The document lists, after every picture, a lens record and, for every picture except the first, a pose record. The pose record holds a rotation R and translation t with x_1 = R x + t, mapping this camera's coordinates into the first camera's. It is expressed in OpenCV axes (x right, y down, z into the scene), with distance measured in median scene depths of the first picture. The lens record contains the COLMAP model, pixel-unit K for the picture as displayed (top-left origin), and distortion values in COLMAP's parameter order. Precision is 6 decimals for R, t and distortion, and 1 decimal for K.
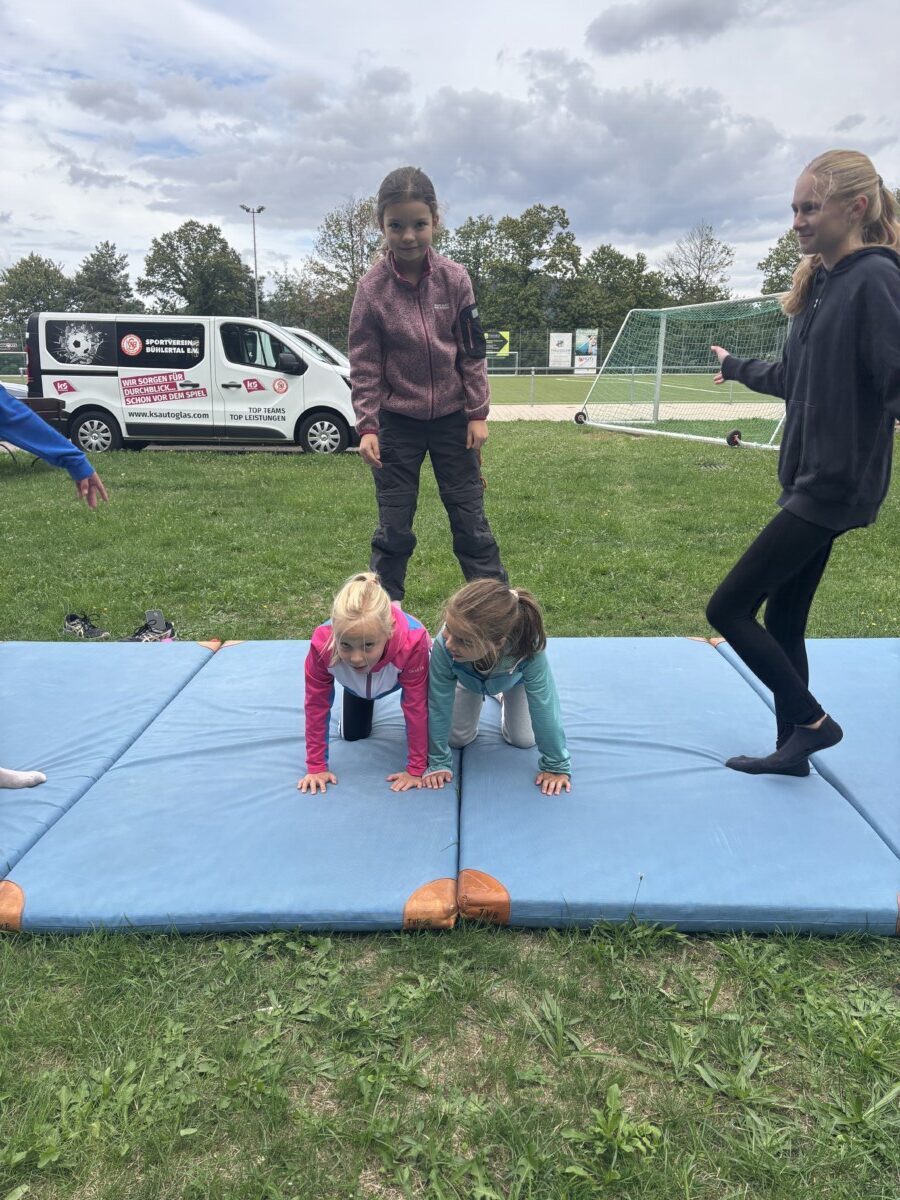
lens RADIAL K [[903.7, 0, 452.0], [0, 903.7, 592.6], [0, 0, 1]] dist [0.007689, 0.005666]
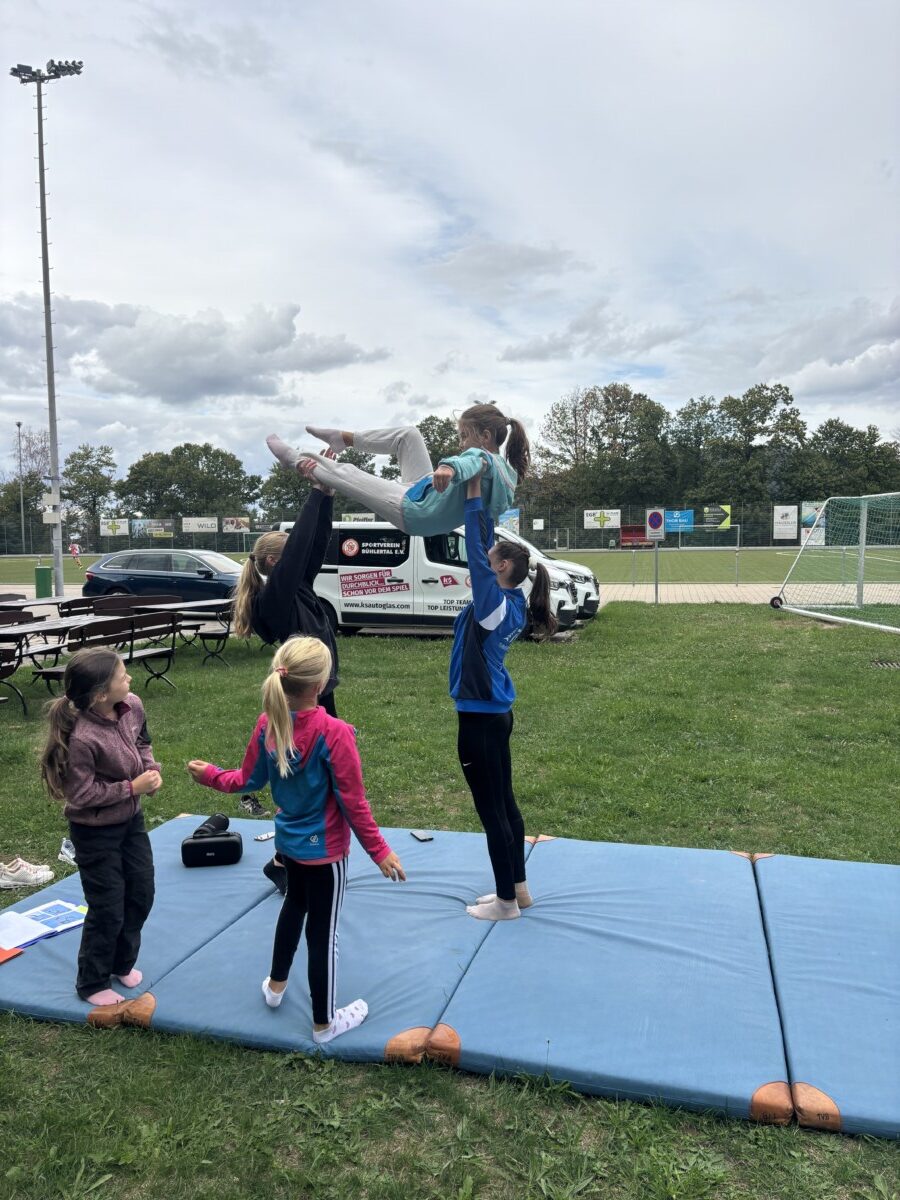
lens RADIAL K [[893.7, 0, 447.9], [0, 893.7, 600.2], [0, 0, 1]] dist [0.048340, -0.050405]
pose [[0.968452, 0.007651, -0.249082, 0.037636], [-0.050663, 0.984699, -0.166737, -0.010721], [0.243995, 0.174096, 0.954022, -0.044192]]
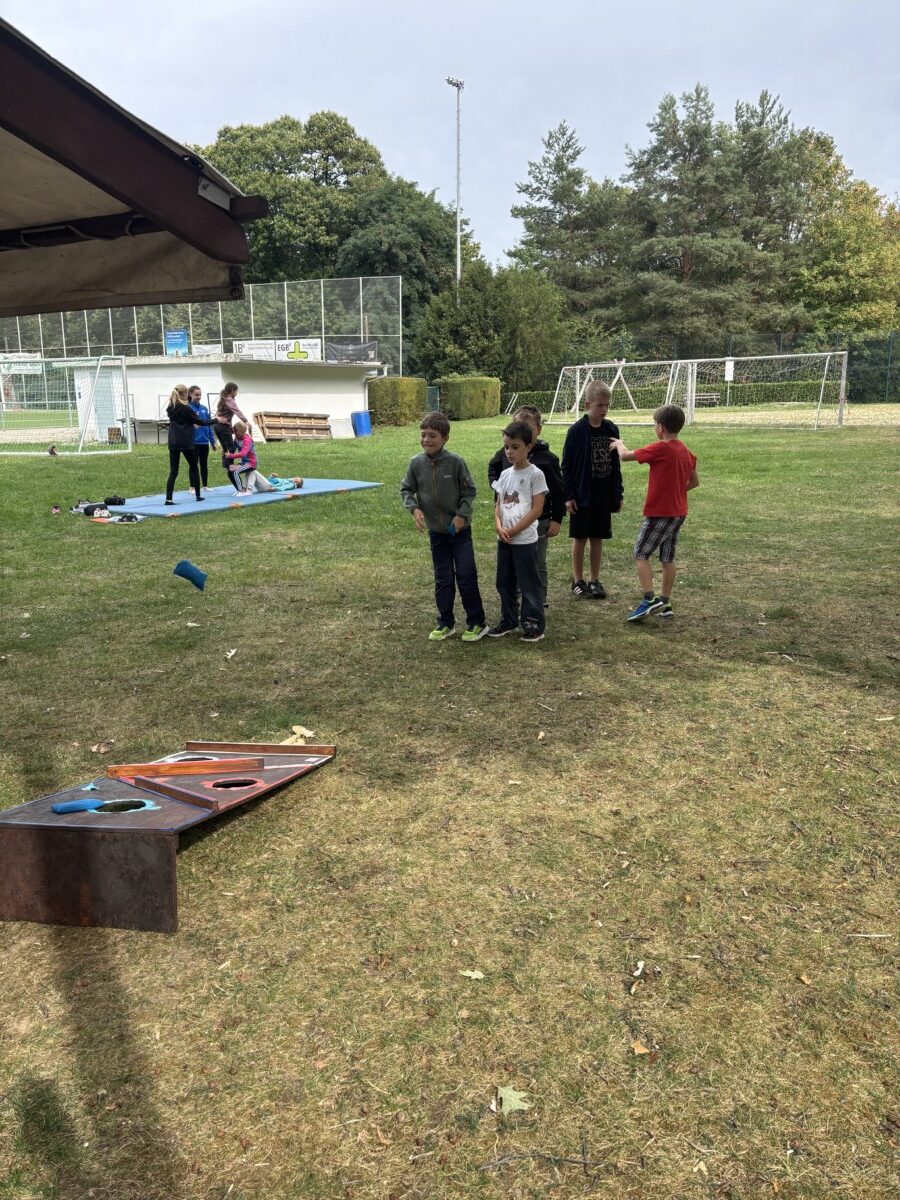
lens RADIAL K [[882.7, 0, 448.2], [0, 882.7, 614.4], [0, 0, 1]] dist [0.022657, -0.002793]
pose [[0.552460, -0.213364, 0.805769, -0.468015], [0.215647, 0.970358, 0.109092, 0.070126], [-0.805161, 0.113493, 0.582096, -0.351723]]
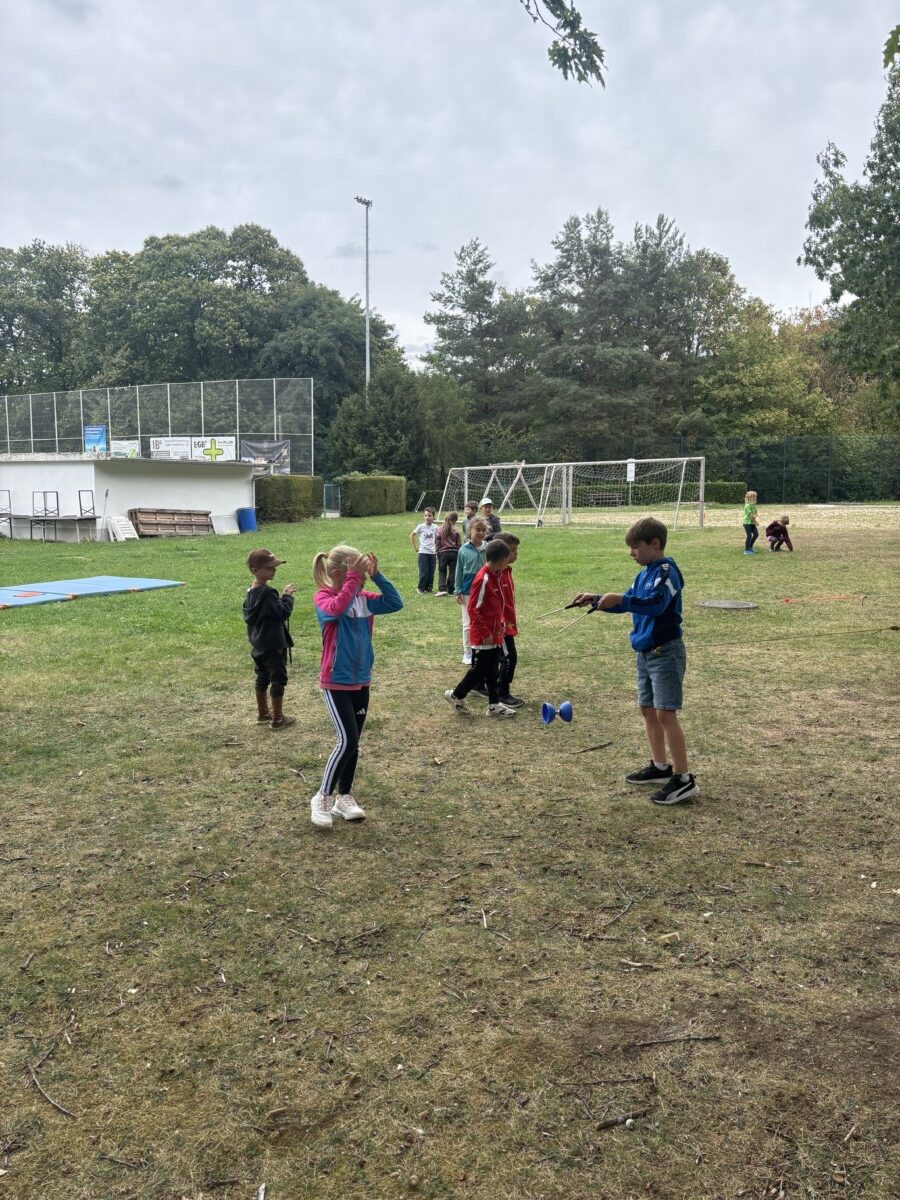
lens RADIAL K [[898.1, 0, 444.4], [0, 898.1, 605.9], [0, 0, 1]] dist [0.040472, -0.038045]
pose [[0.517164, -0.117235, 0.847819, -0.403185], [0.212587, 0.977127, 0.005439, 0.092848], [-0.829065, 0.177422, 0.530257, -0.461294]]
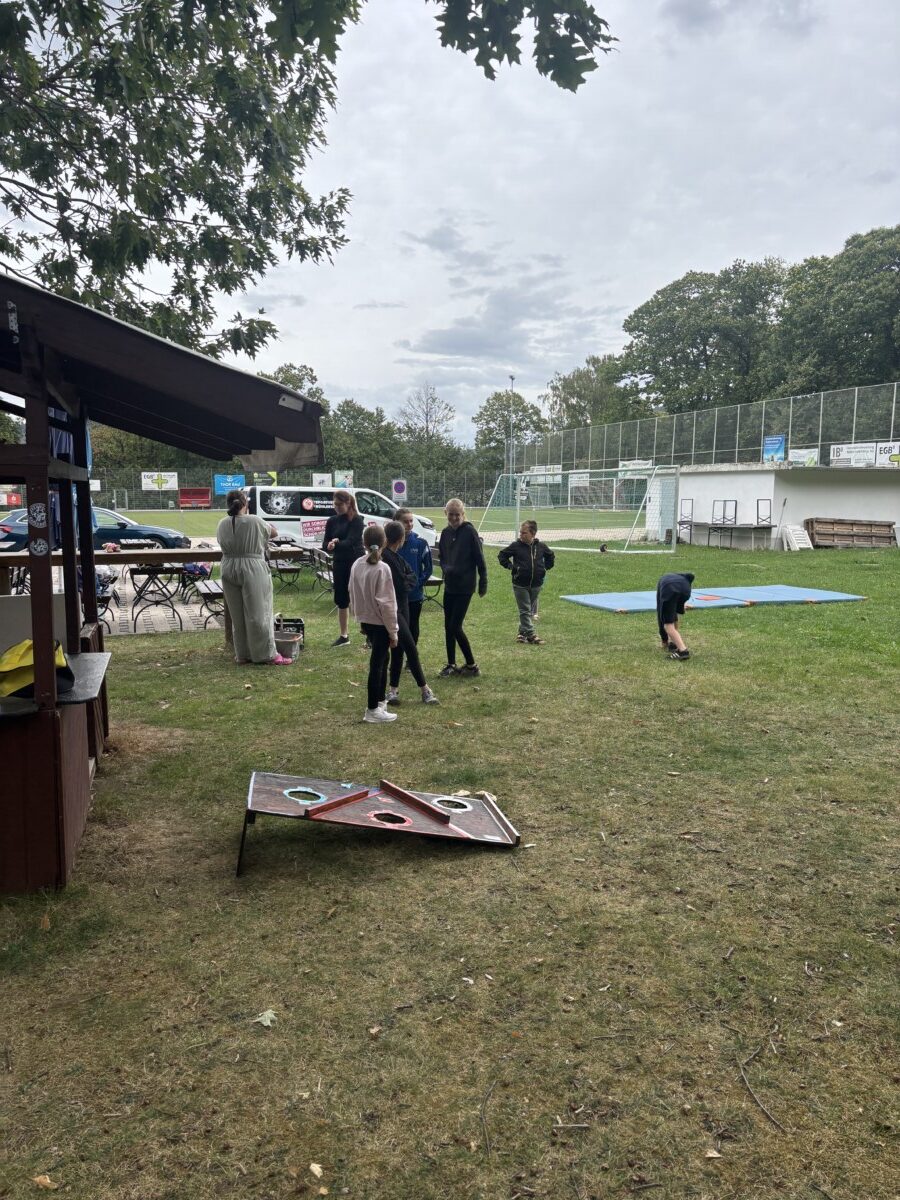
lens RADIAL K [[899.6, 0, 442.1], [0, 899.6, 601.7], [0, 0, 1]] dist [0.038949, -0.034549]
pose [[0.949294, -0.041090, 0.311693, -0.411429], [0.081096, 0.989875, -0.116492, 0.090759], [-0.303751, 0.135862, 0.943015, -0.453161]]
